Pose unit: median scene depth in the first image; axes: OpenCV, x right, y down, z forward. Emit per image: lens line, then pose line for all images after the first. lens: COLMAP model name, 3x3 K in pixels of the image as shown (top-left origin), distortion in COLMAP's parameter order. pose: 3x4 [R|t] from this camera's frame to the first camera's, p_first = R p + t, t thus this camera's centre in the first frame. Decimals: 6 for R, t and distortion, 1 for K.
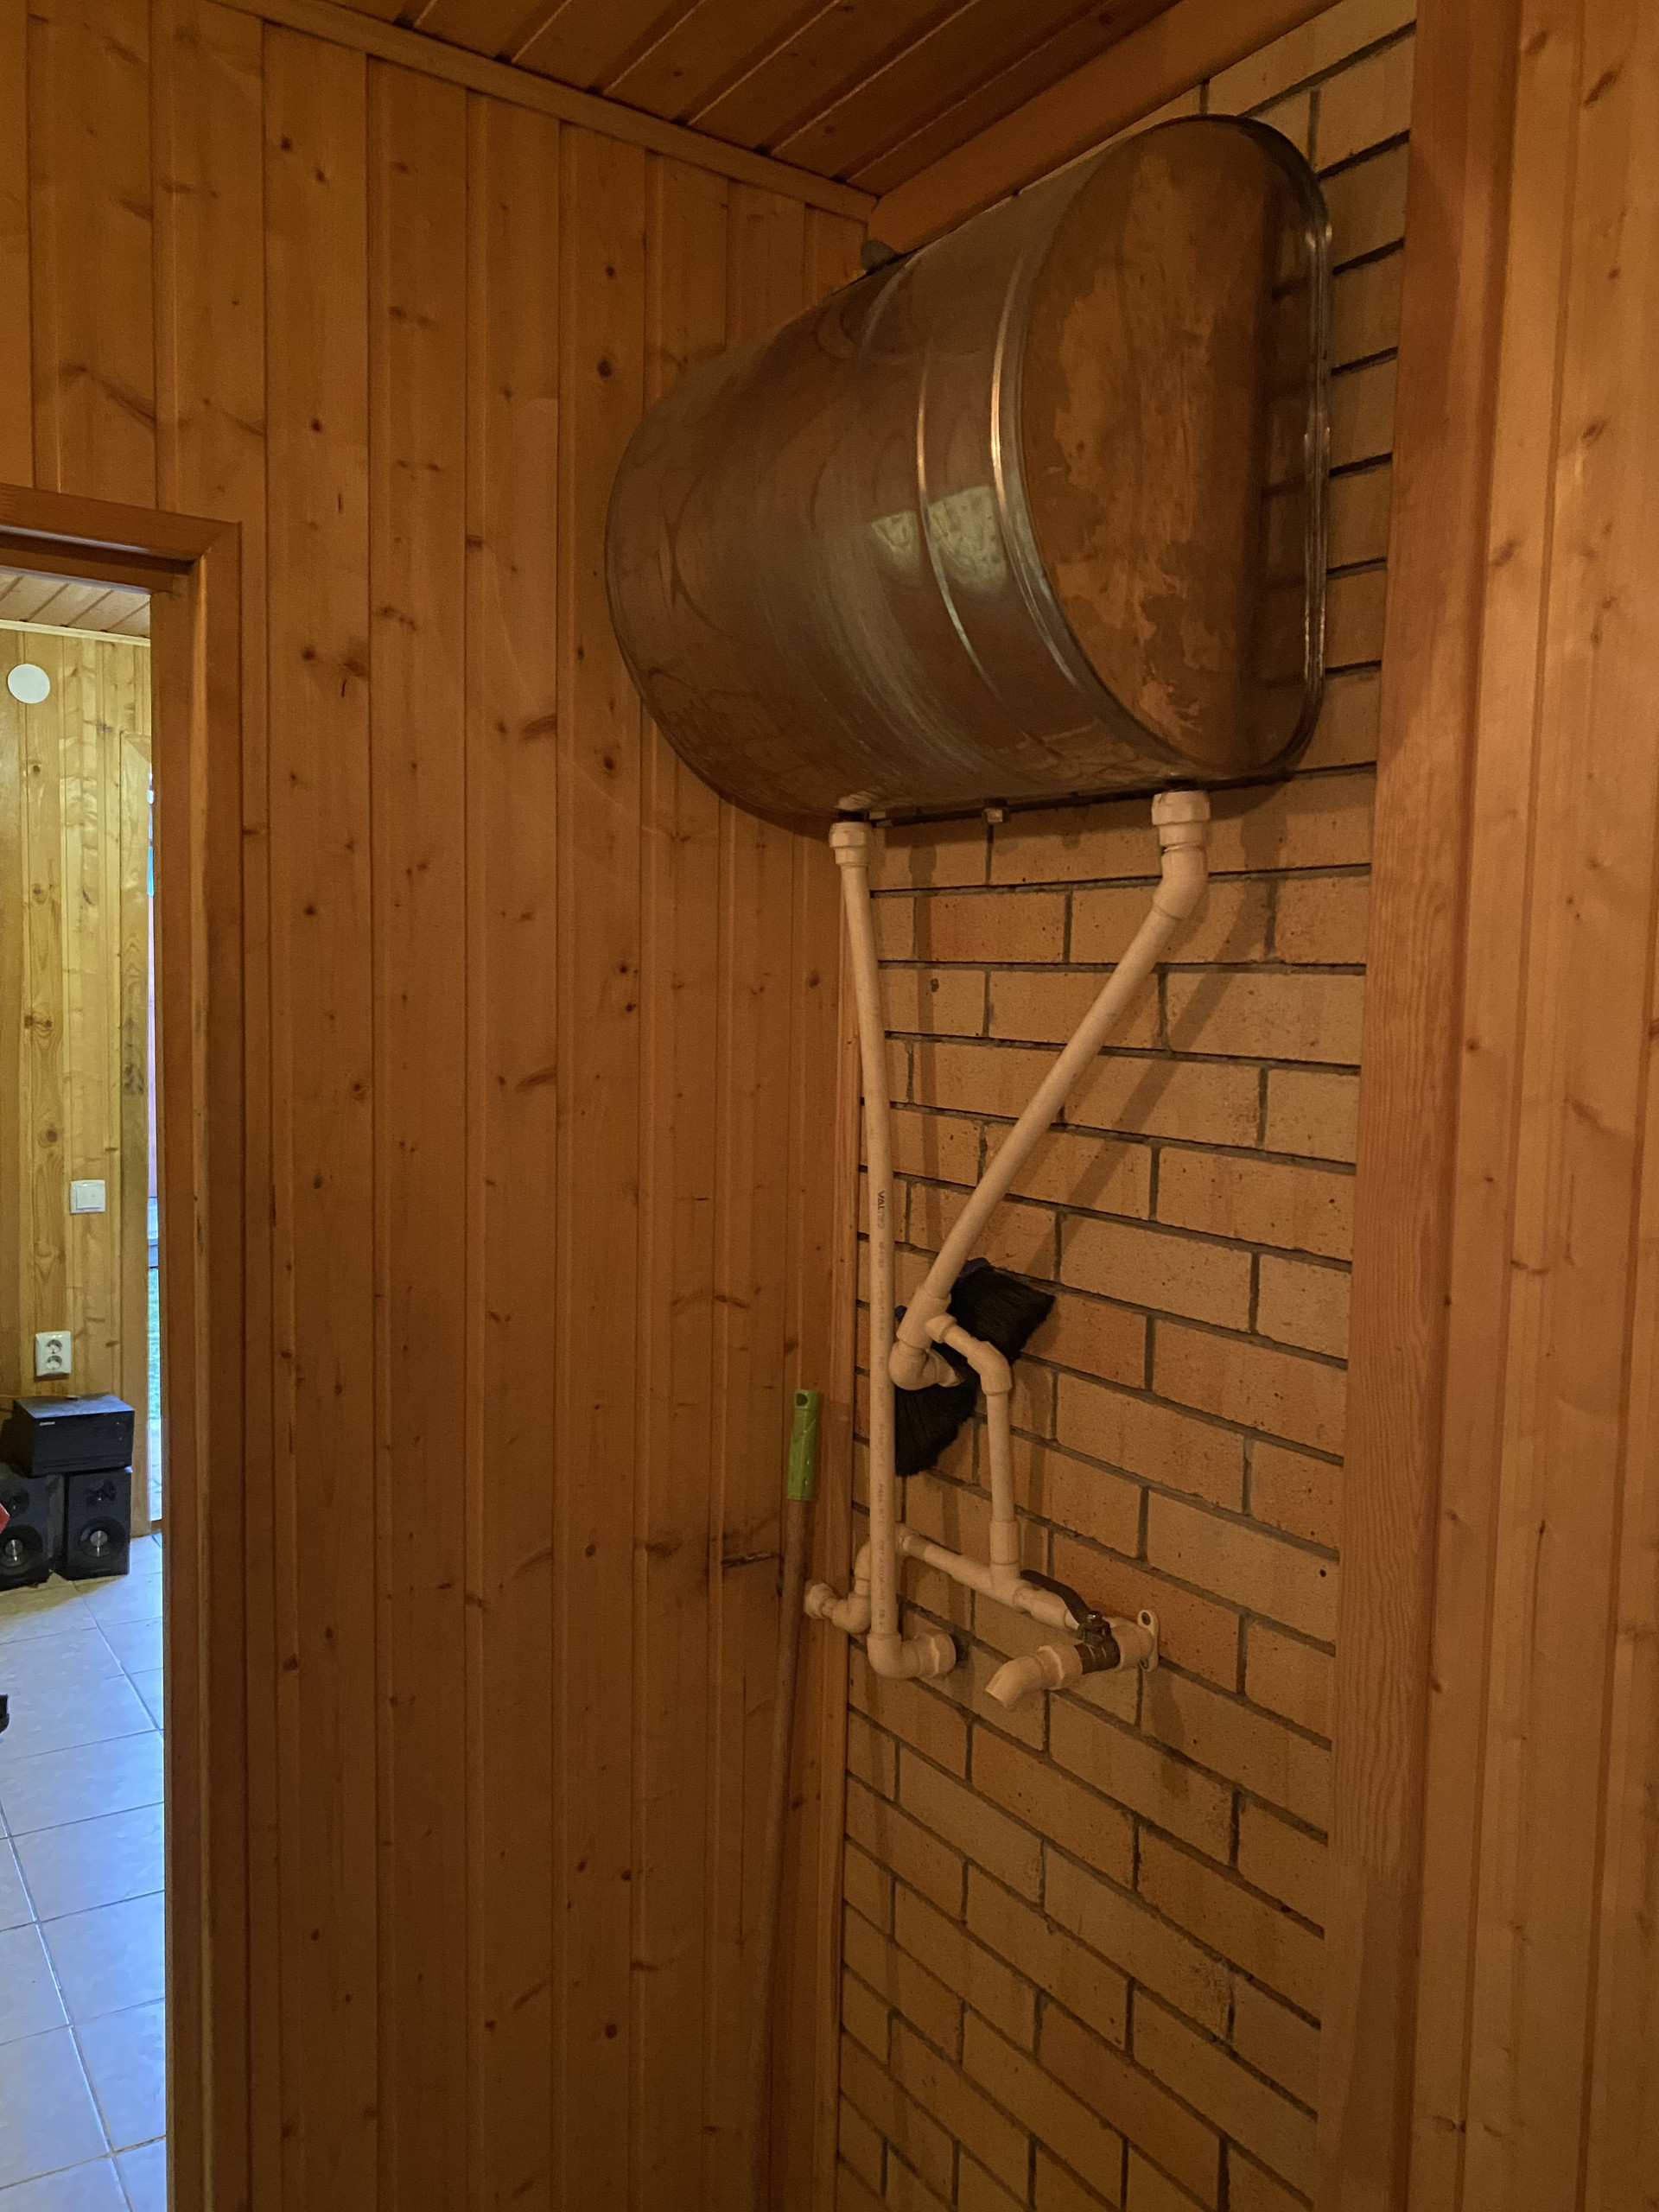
lens RADIAL K [[1664.6, 0, 829.5], [0, 1664.6, 1106.0], [0, 0, 1]] dist [0.039442, -0.059730]
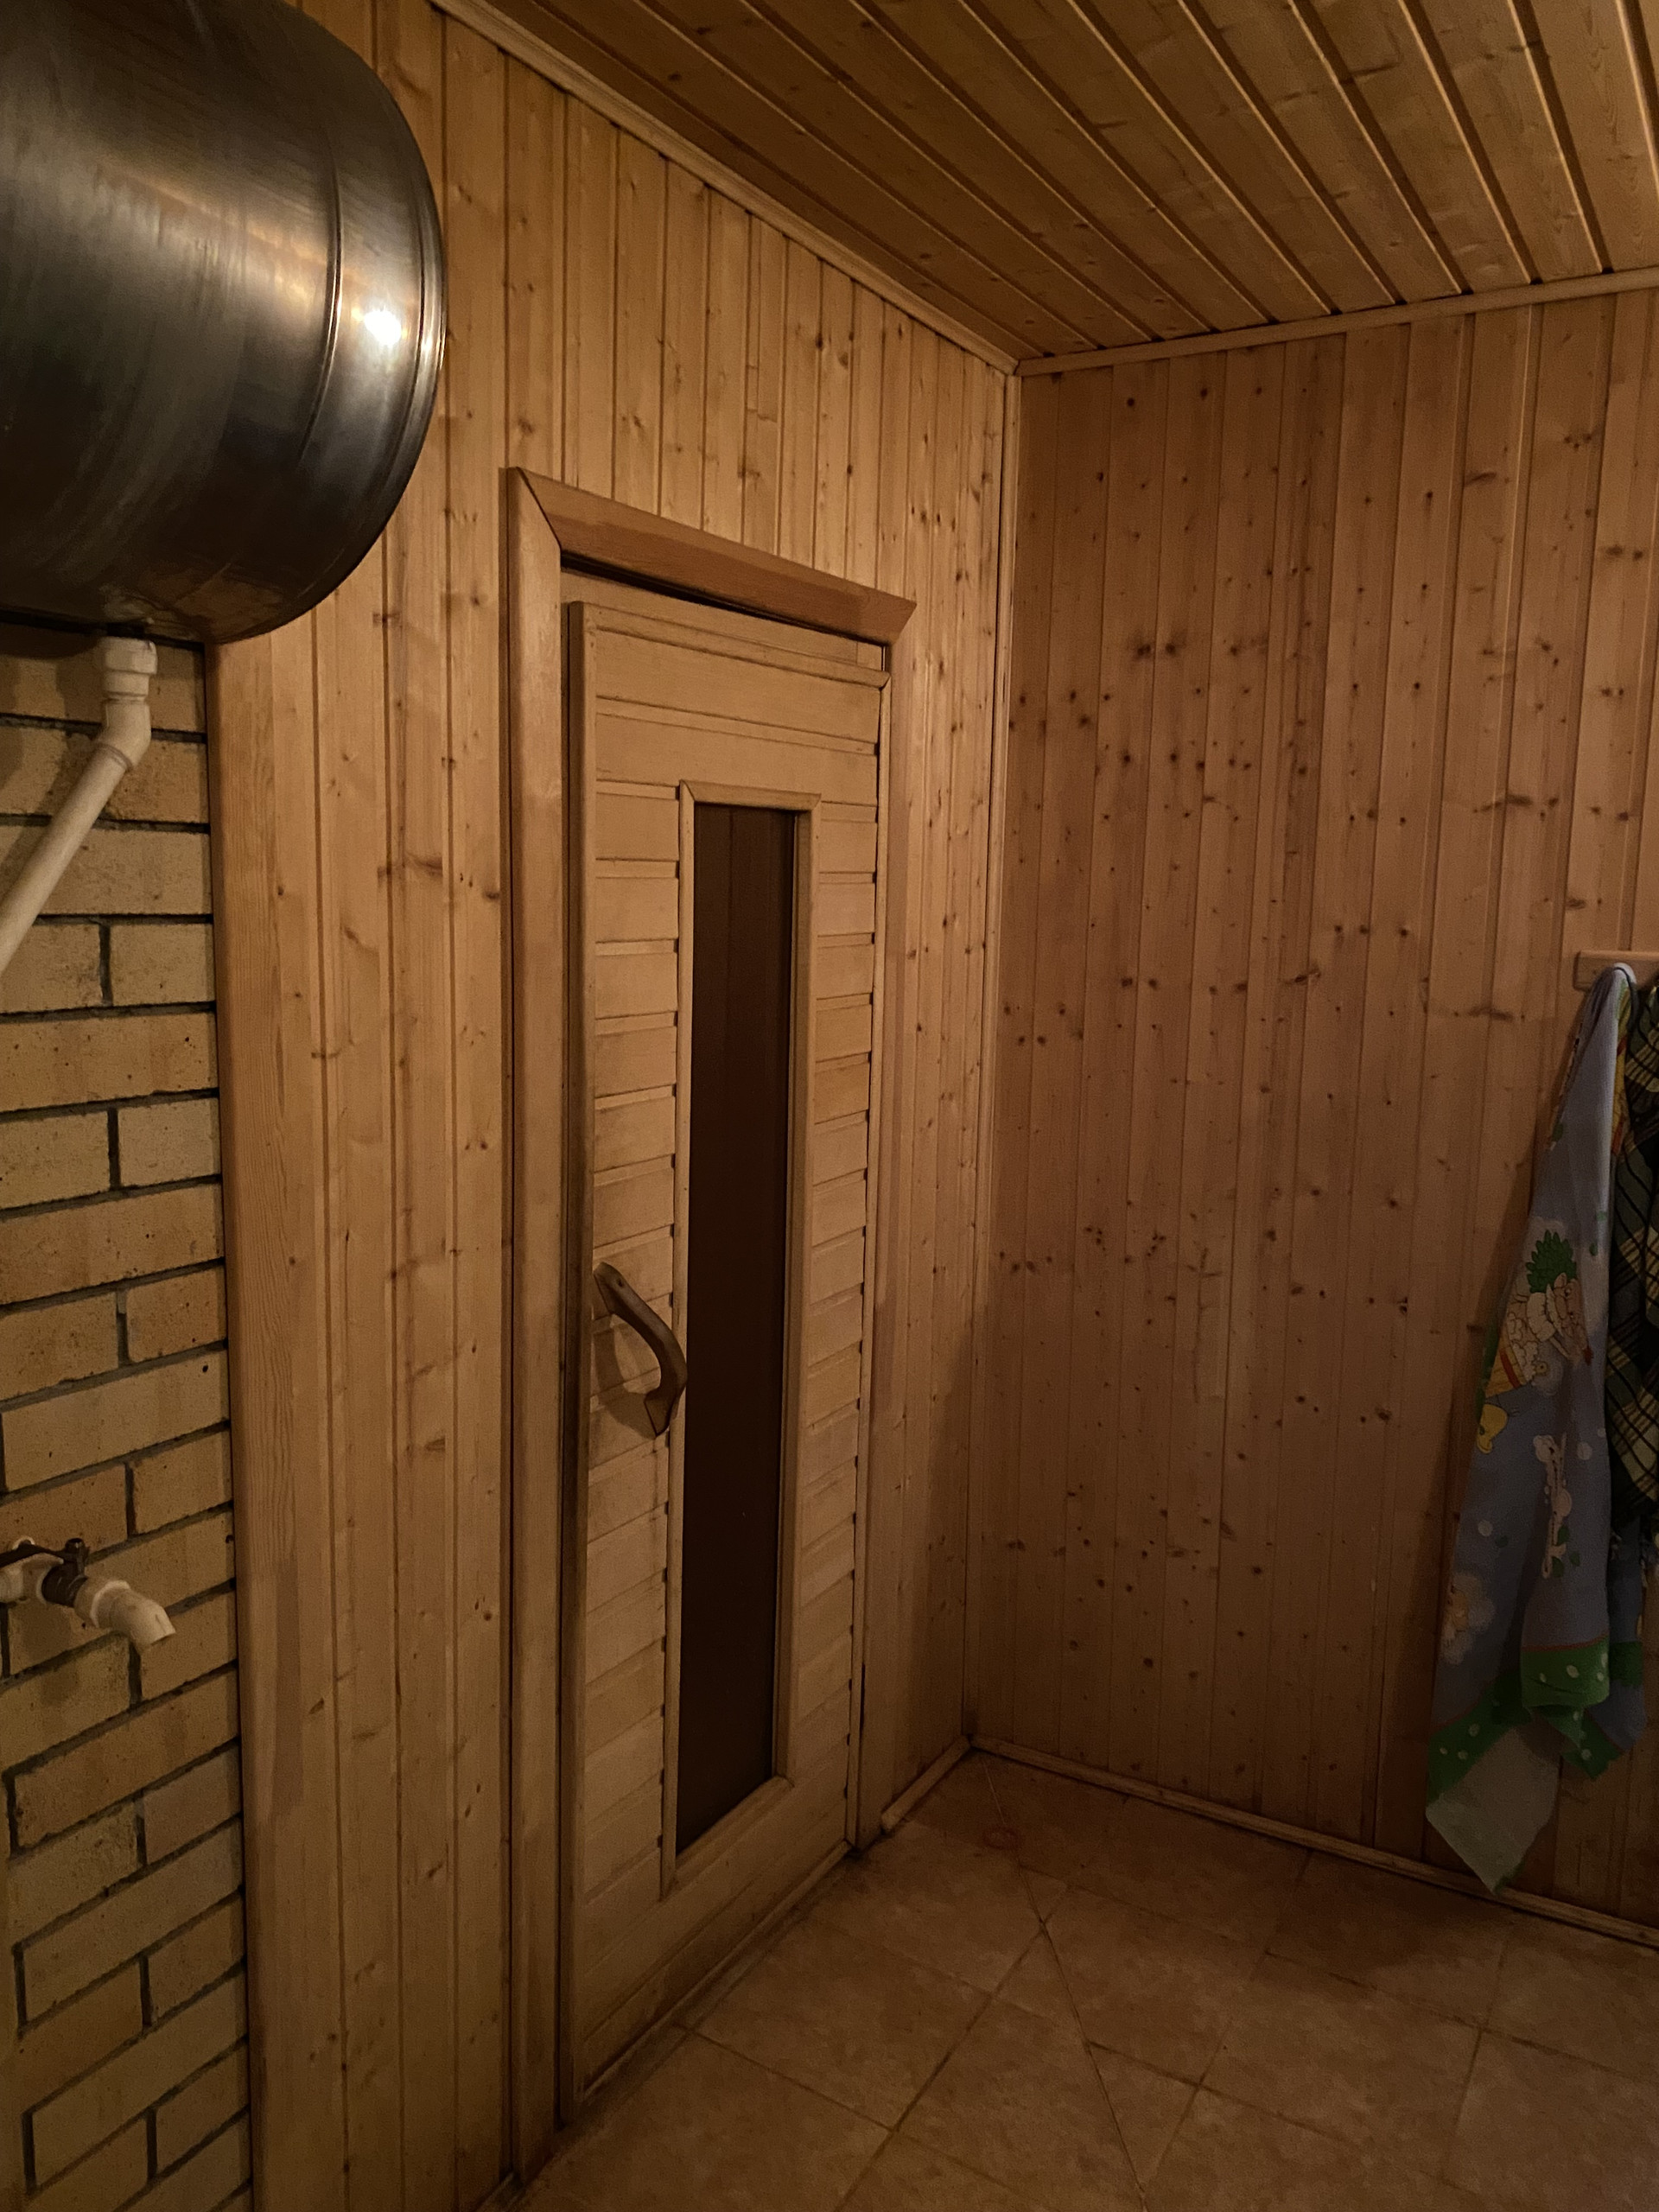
lens RADIAL K [[1686.1, 0, 823.1], [0, 1686.1, 1136.5], [0, 0, 1]] dist [0.019431, -0.020573]
pose [[-0.453135, -0.165471, 0.875950, -0.839559], [0.039492, 0.977930, 0.205165, -0.089101], [-0.890567, 0.127561, -0.436600, 1.069135]]
